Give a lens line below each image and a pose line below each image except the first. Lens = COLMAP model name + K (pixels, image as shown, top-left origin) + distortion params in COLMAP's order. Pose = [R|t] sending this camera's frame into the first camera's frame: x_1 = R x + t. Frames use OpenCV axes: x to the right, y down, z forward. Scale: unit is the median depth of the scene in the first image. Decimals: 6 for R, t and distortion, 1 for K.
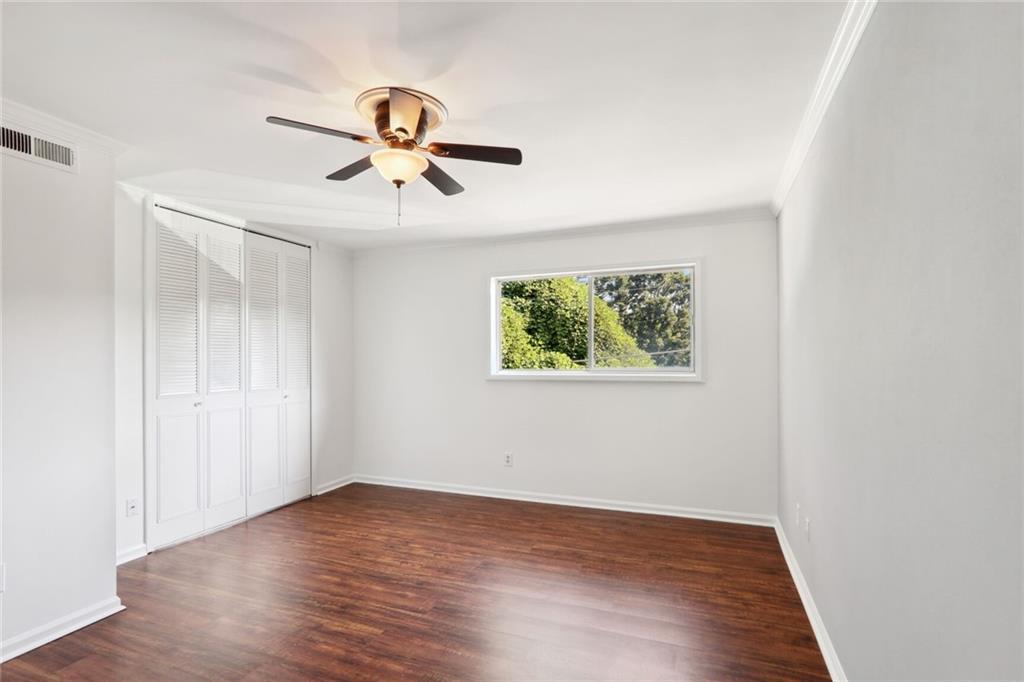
lens RADIAL K [[499.4, 0, 501.0], [0, 499.4, 361.6], [0, 0, 1]] dist [0.000160, 0.001822]
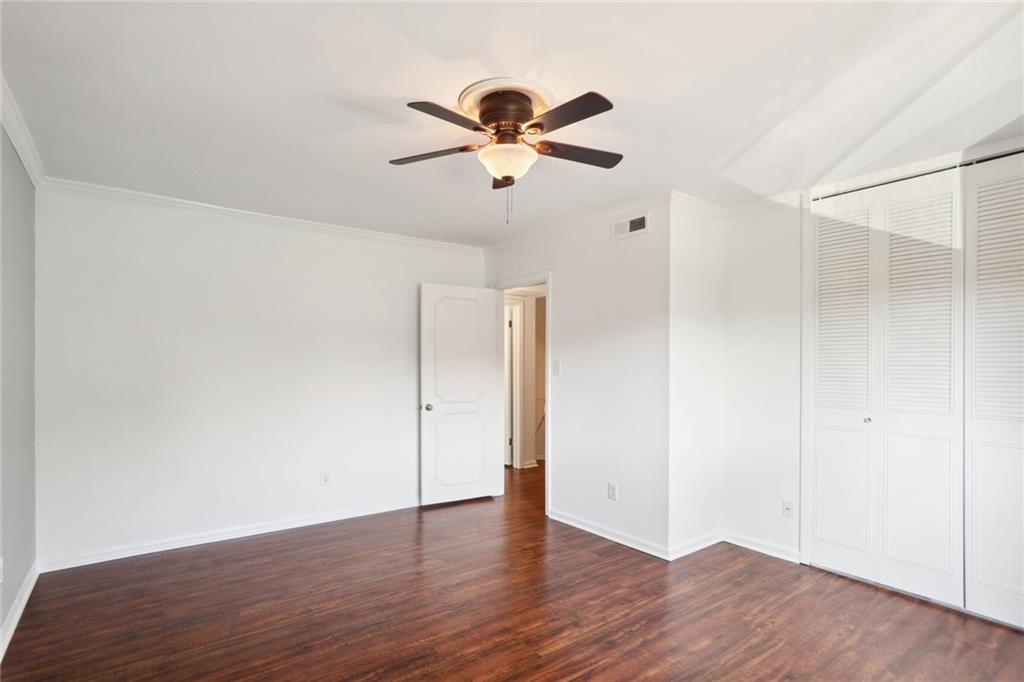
lens RADIAL K [[499.4, 0, 501.0], [0, 499.4, 361.6], [0, 0, 1]] dist [0.000160, 0.001822]
pose [[-0.502816, 0.004272, -0.864383, 0.409486], [-0.003921, 0.999966, 0.007223, -0.012954], [0.864385, 0.007021, -0.502782, 0.942294]]
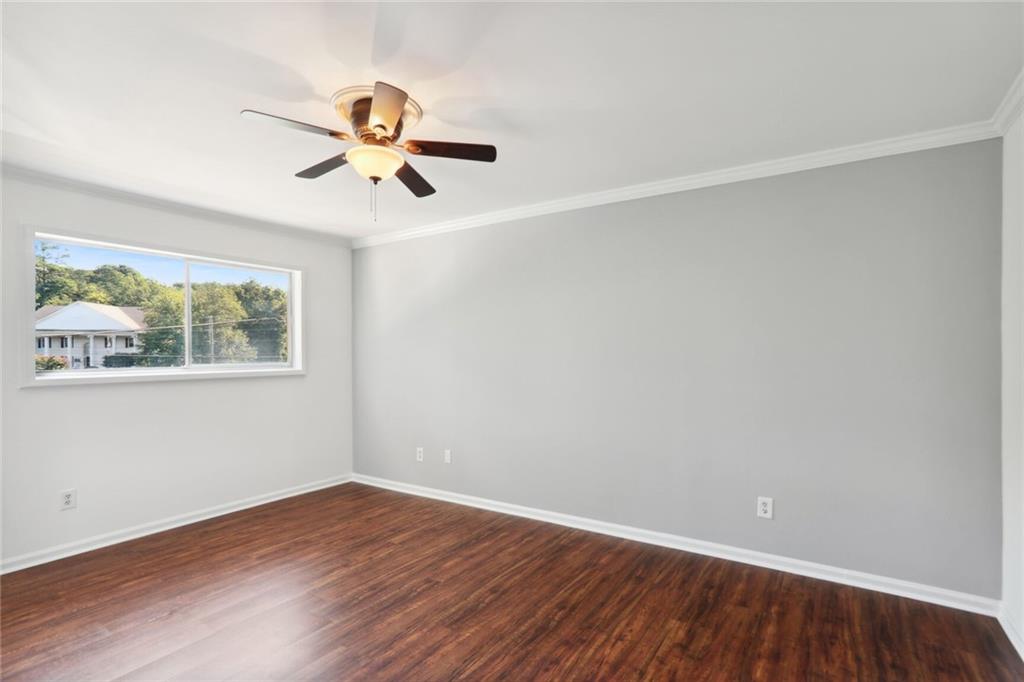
lens RADIAL K [[499.4, 0, 501.0], [0, 499.4, 361.6], [0, 0, 1]] dist [0.000160, 0.001822]
pose [[0.198327, -0.006600, 0.980114, -0.728905], [0.007110, 0.999961, 0.005295, 0.004602], [-0.980110, 0.005919, 0.198366, 0.351111]]
